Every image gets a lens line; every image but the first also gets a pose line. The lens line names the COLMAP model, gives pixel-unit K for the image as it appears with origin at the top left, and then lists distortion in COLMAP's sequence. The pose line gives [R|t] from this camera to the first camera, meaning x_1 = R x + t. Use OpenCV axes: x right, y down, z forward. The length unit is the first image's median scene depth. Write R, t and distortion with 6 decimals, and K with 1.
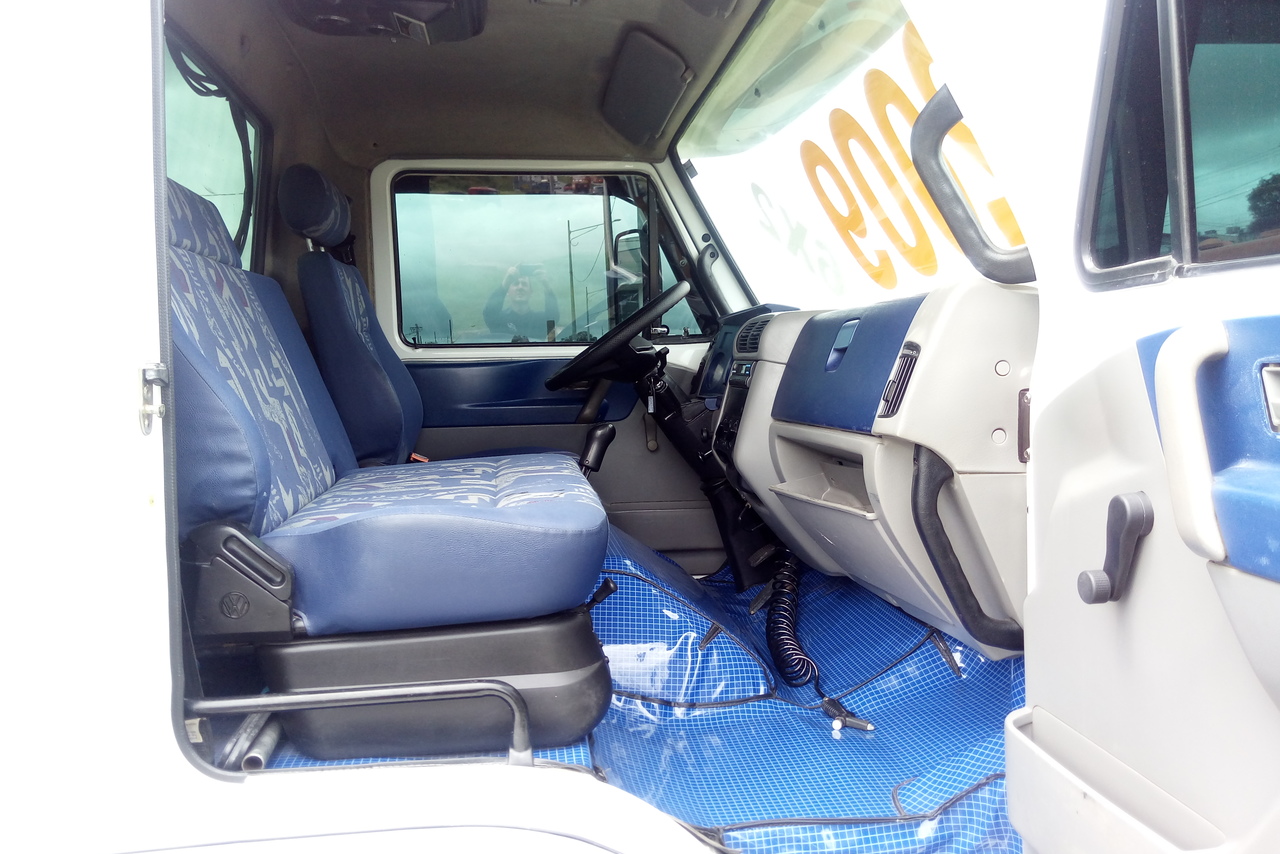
lens RADIAL K [[1056.6, 0, 641.0], [0, 1056.6, 424.9], [0, 0, 1]] dist [0.087993, -0.047466]
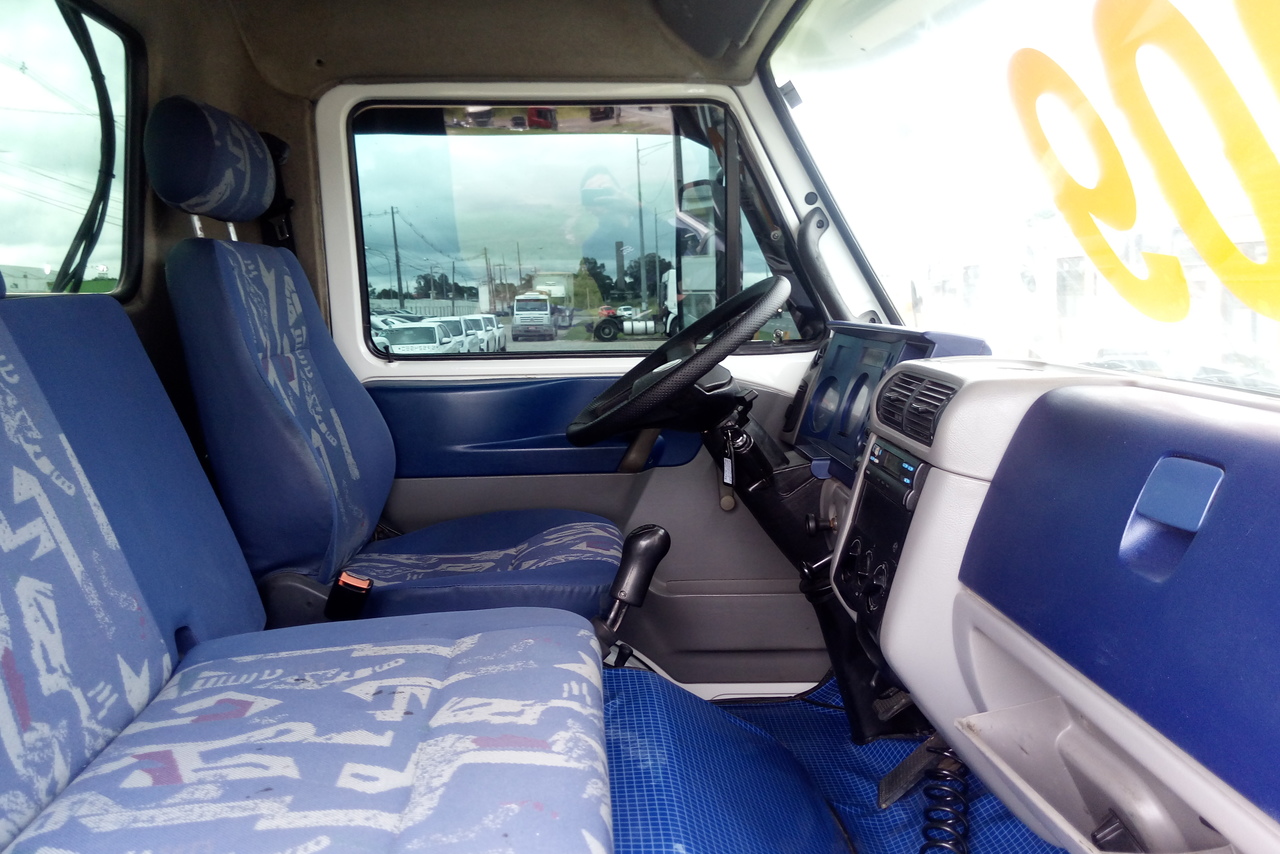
lens RADIAL K [[1056.6, 0, 641.8], [0, 1056.6, 429.5], [0, 0, 1]] dist [0.087993, -0.047466]
pose [[0.997956, 0.011004, -0.062944, -0.002028], [-0.005976, 0.996815, 0.079521, -0.085005], [0.063618, -0.078983, 0.994844, 0.315474]]
